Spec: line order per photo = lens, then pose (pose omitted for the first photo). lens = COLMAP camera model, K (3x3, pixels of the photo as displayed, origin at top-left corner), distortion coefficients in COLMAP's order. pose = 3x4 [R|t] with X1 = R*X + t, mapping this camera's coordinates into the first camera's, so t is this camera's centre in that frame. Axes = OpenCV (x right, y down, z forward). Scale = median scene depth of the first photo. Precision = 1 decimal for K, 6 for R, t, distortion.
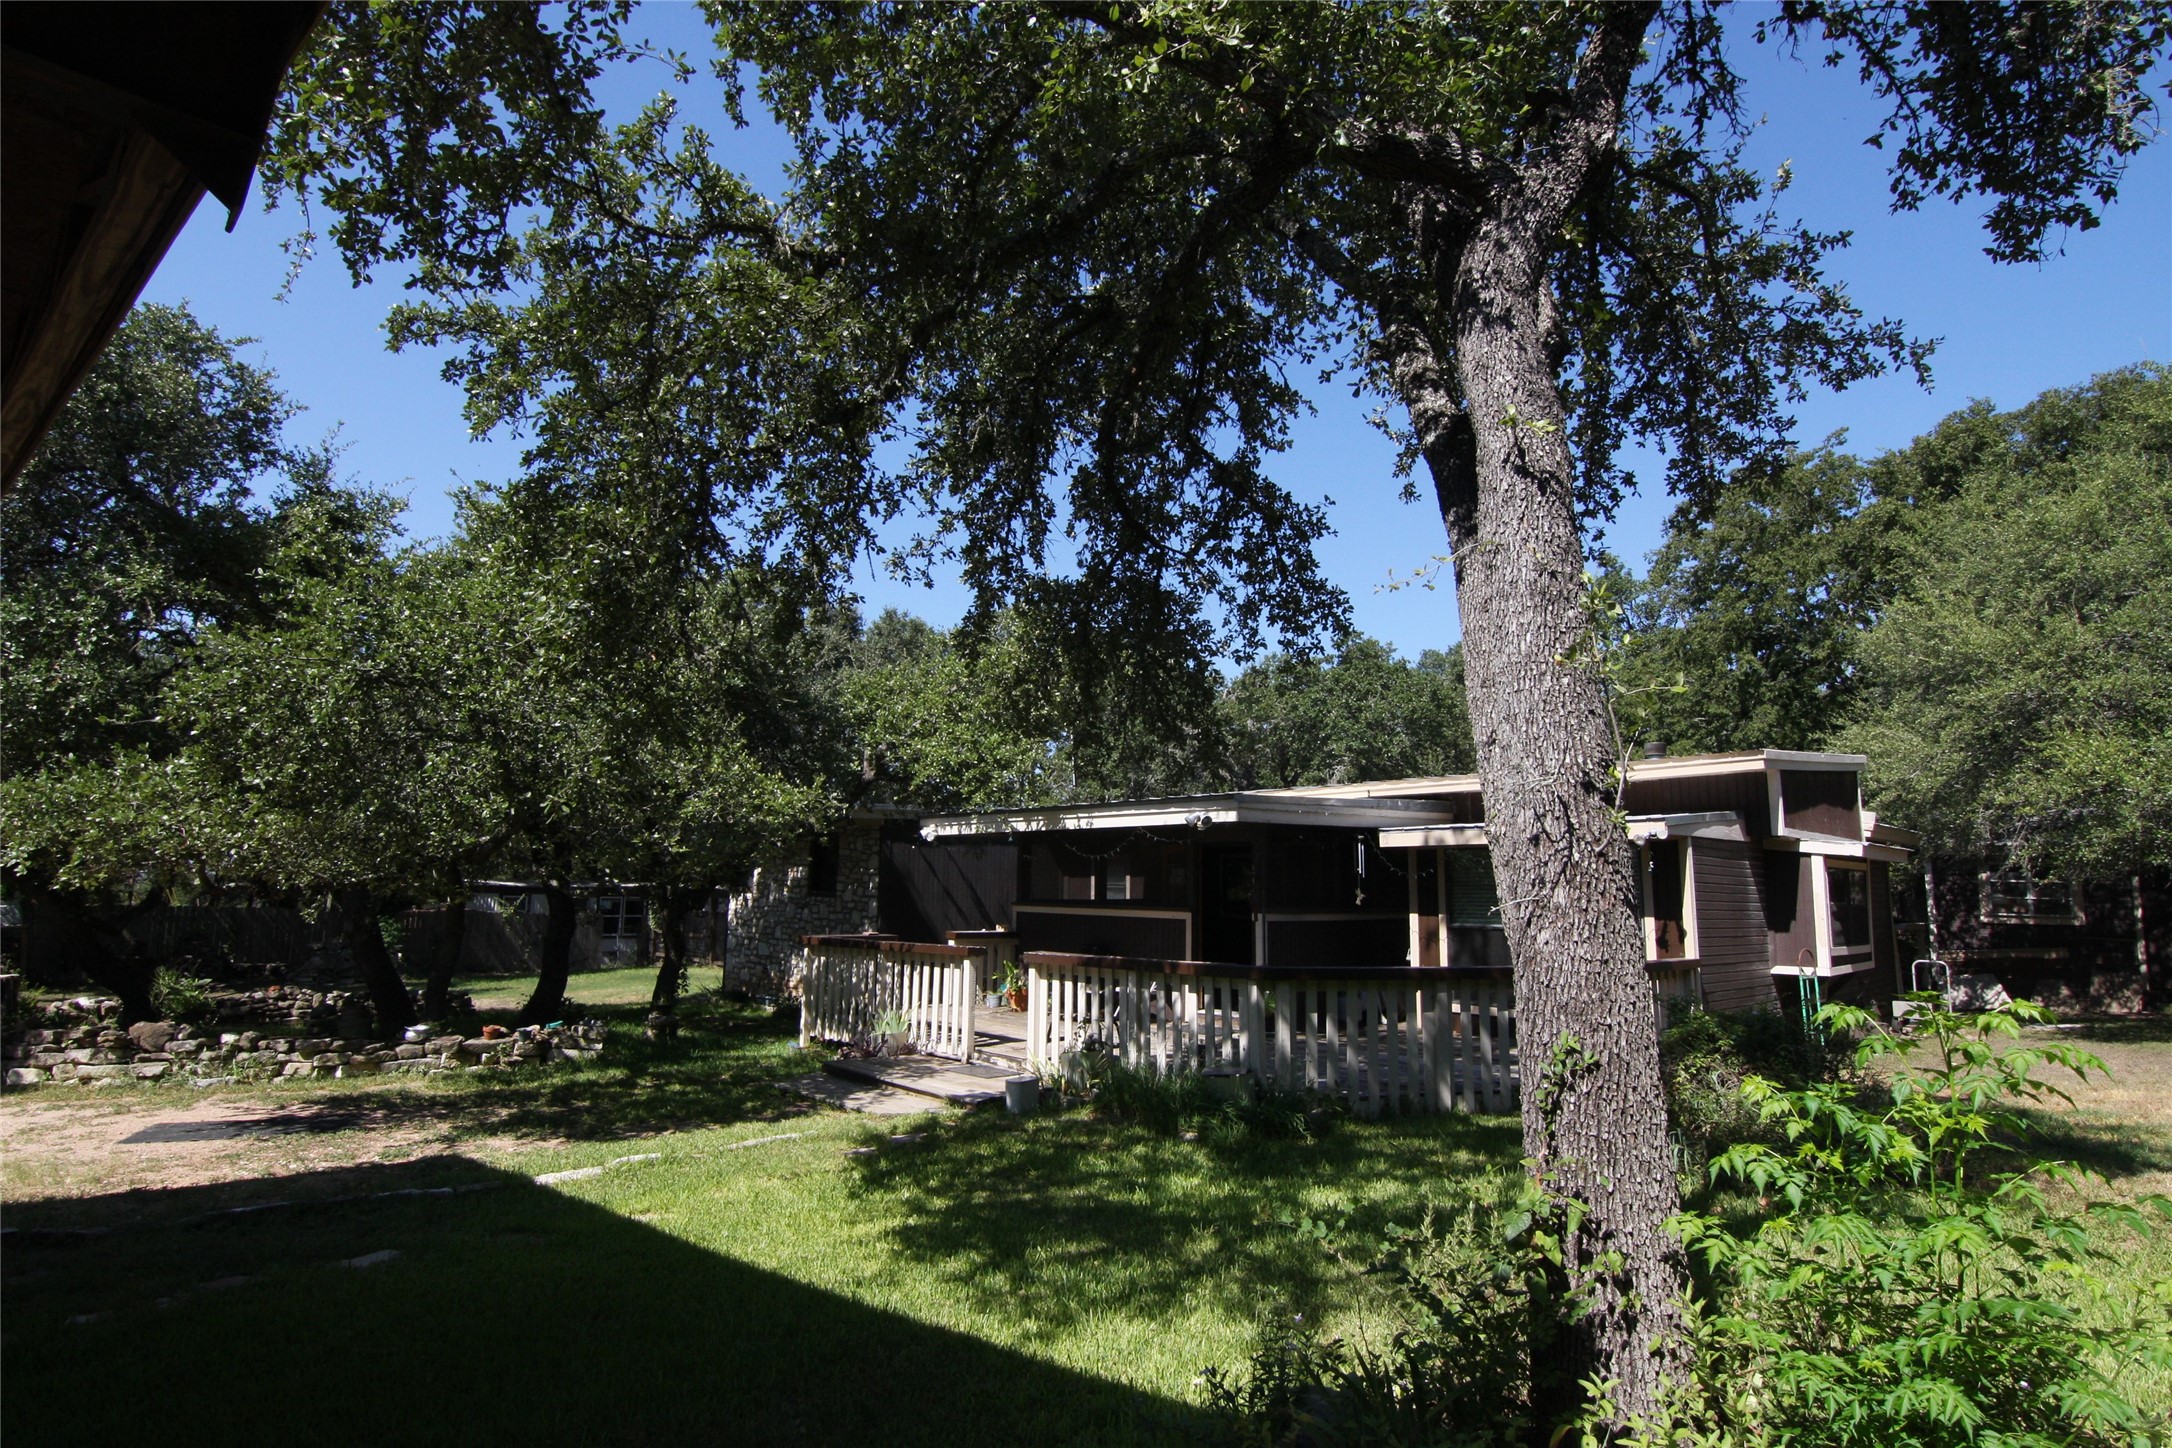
lens RADIAL K [[1113.3, 0, 1087.5], [0, 1113.3, 732.1], [0, 0, 1]] dist [-0.010643, -0.007533]
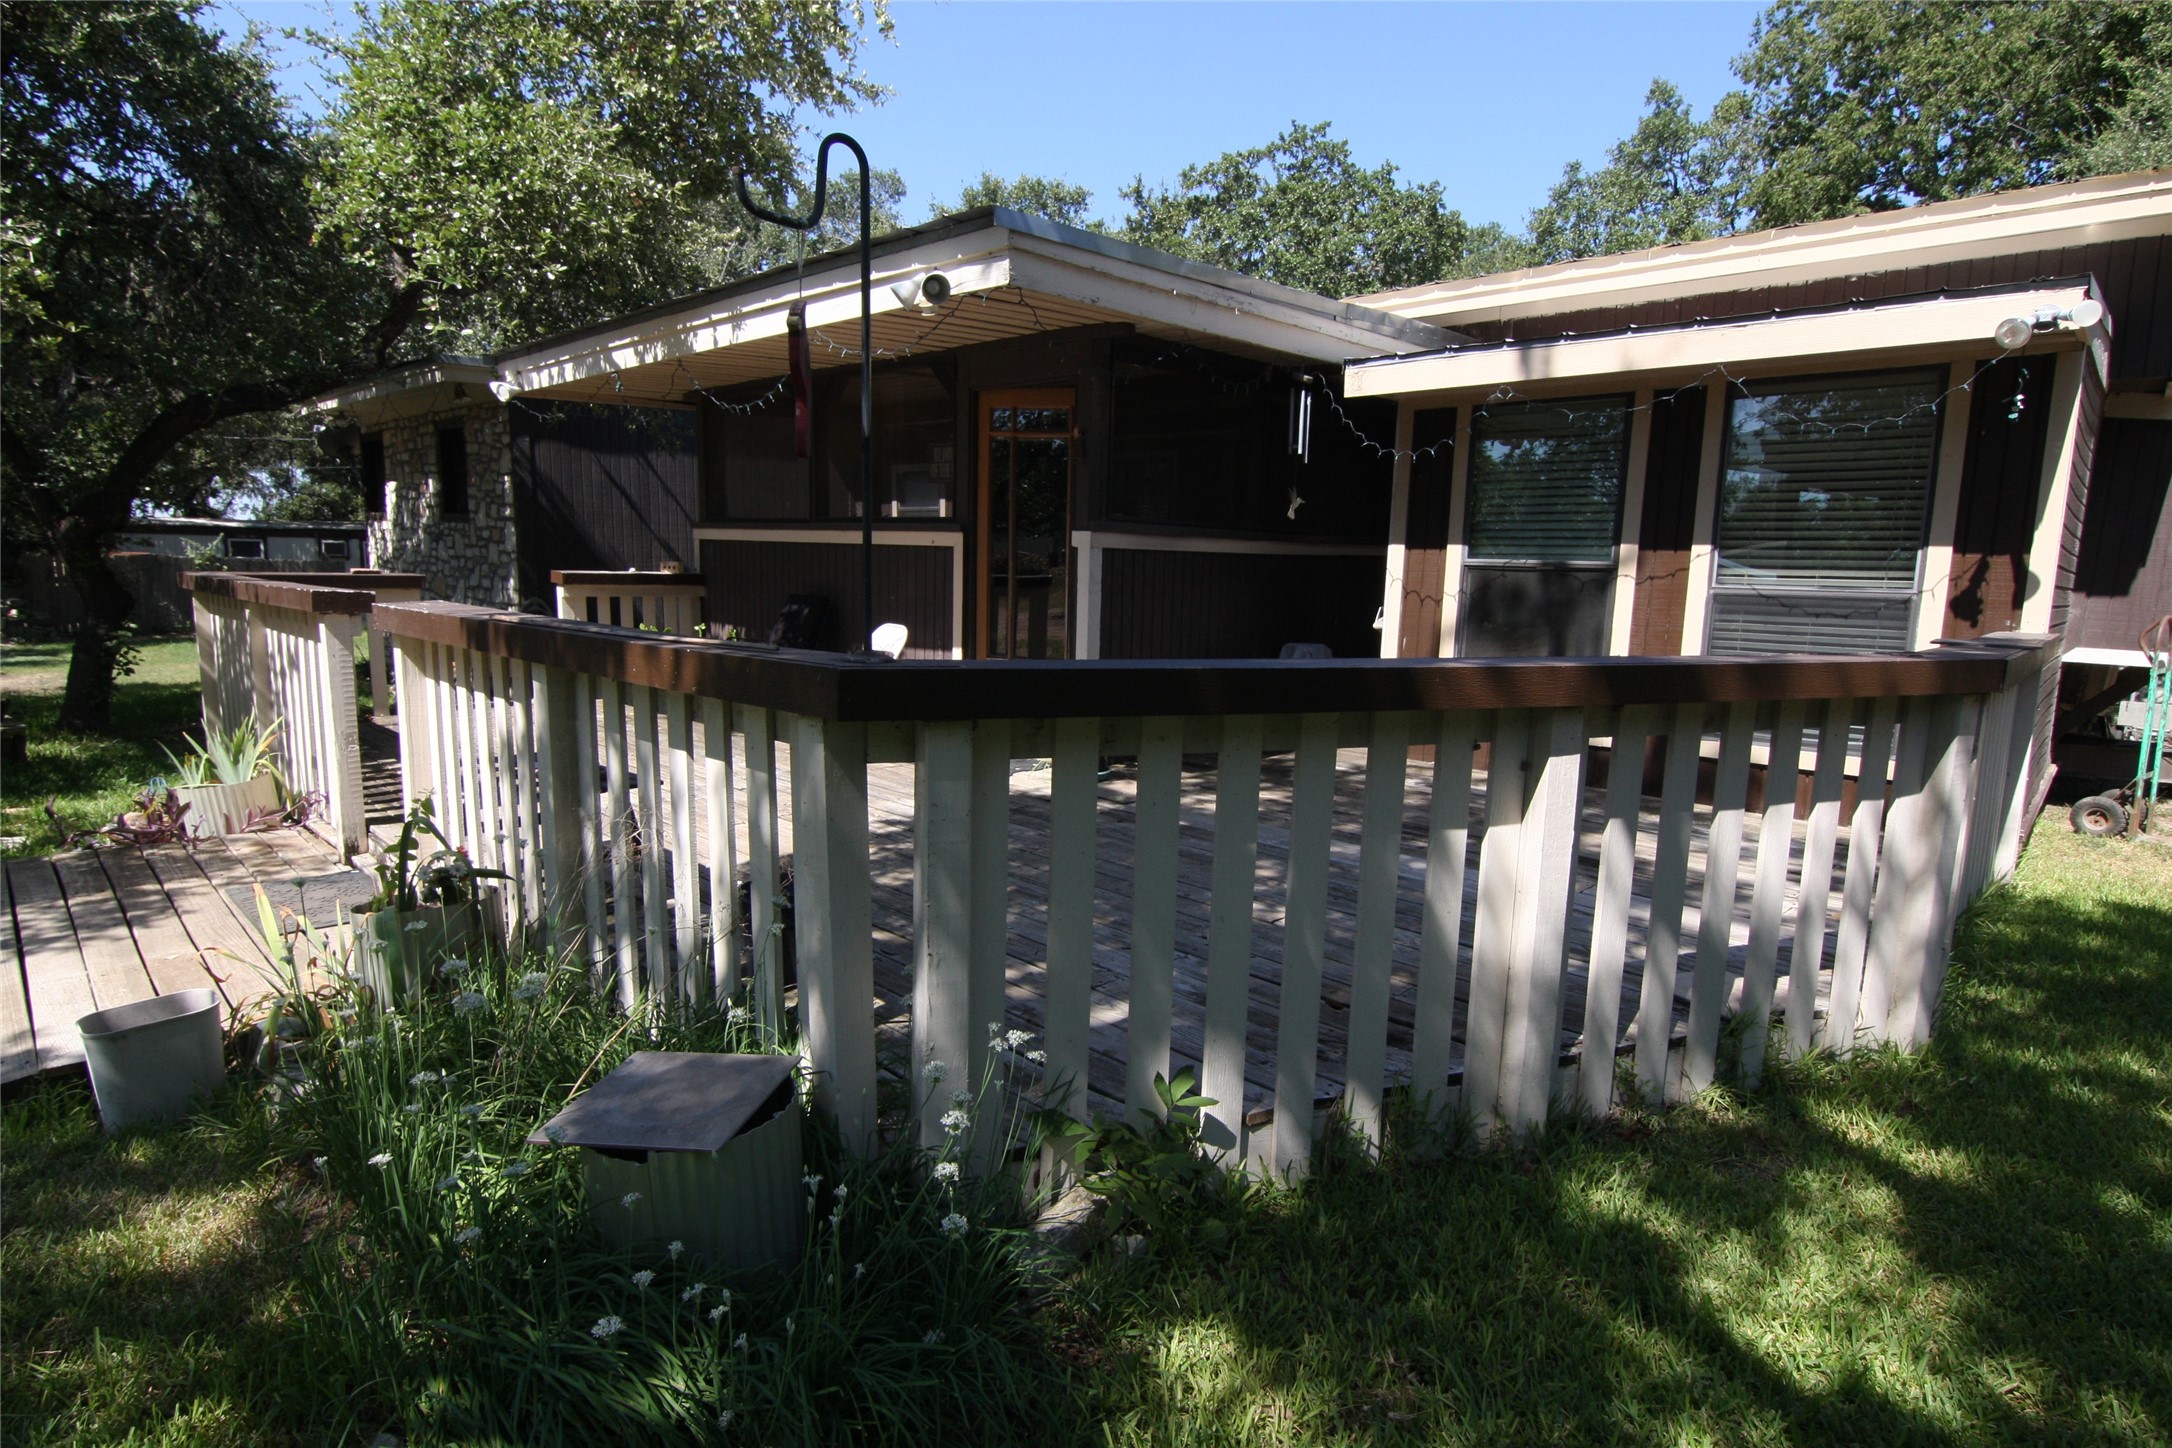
lens RADIAL K [[1113.3, 0, 1091.7], [0, 1113.3, 722.5], [0, 0, 1]] dist [-0.010643, -0.007533]
pose [[0.998123, 0.002920, 0.061175, 0.127267], [-0.020369, 0.957824, 0.286633, 0.103639], [-0.057758, -0.287341, 0.956085, 0.516660]]
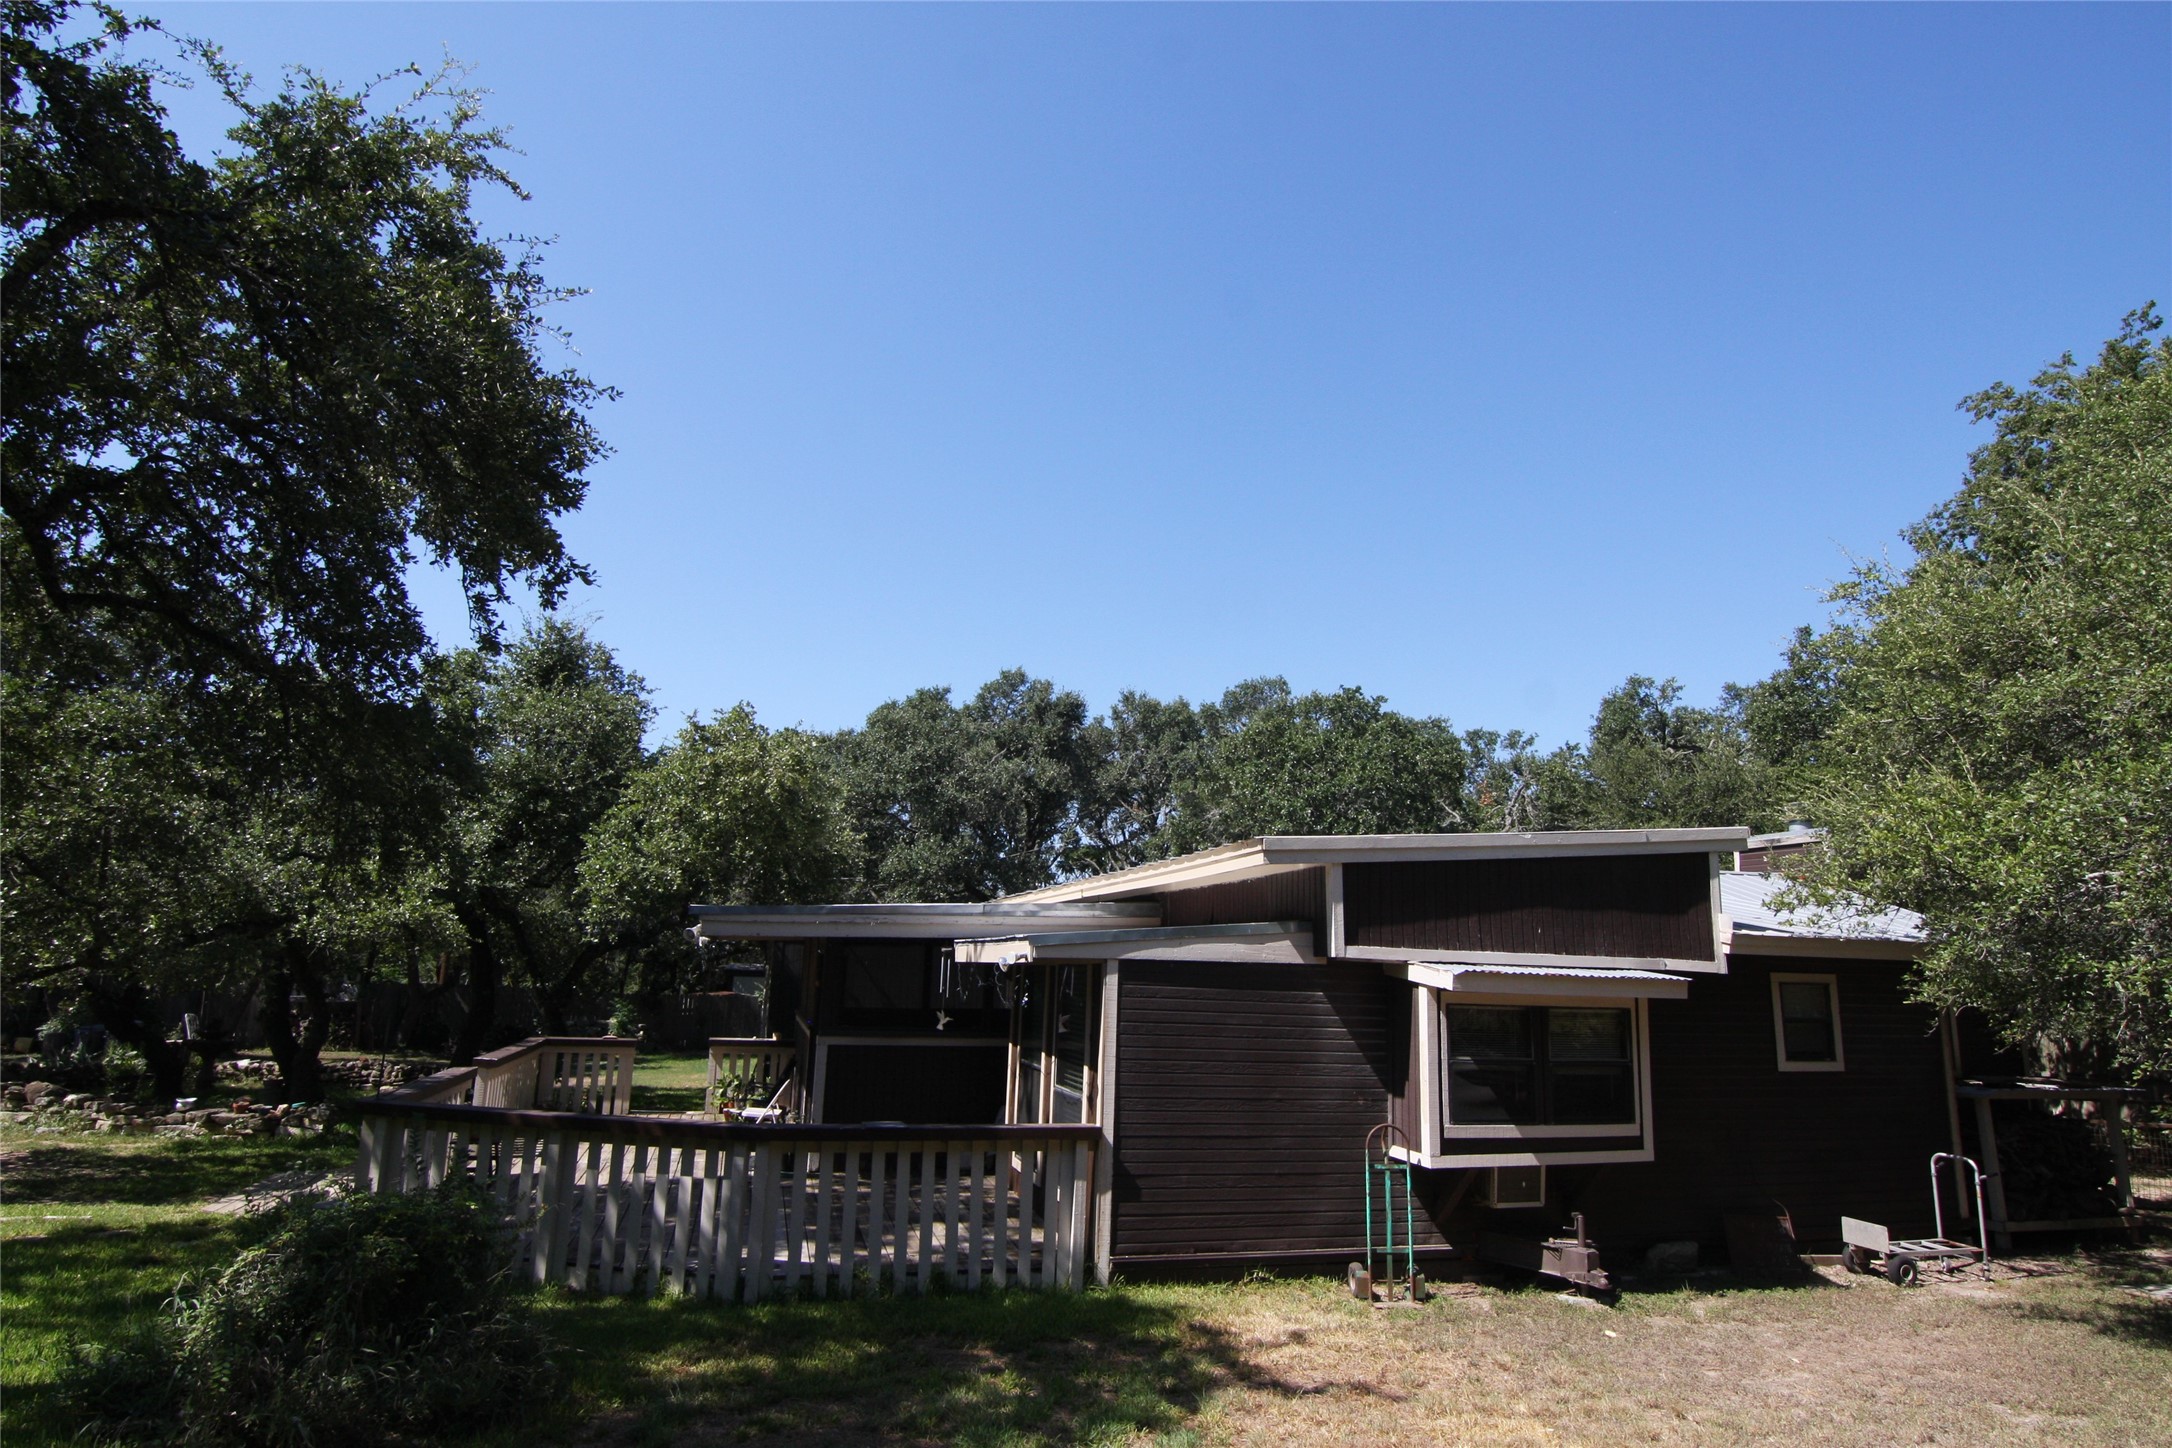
lens RADIAL K [[1113.3, 0, 1066.7], [0, 1113.3, 728.6], [0, 0, 1]] dist [-0.010643, -0.007533]
pose [[0.898309, -0.076922, -0.432578, 0.734429], [0.042252, 0.995116, -0.089213, 0.004136], [0.437328, 0.061863, 0.897172, 0.258839]]
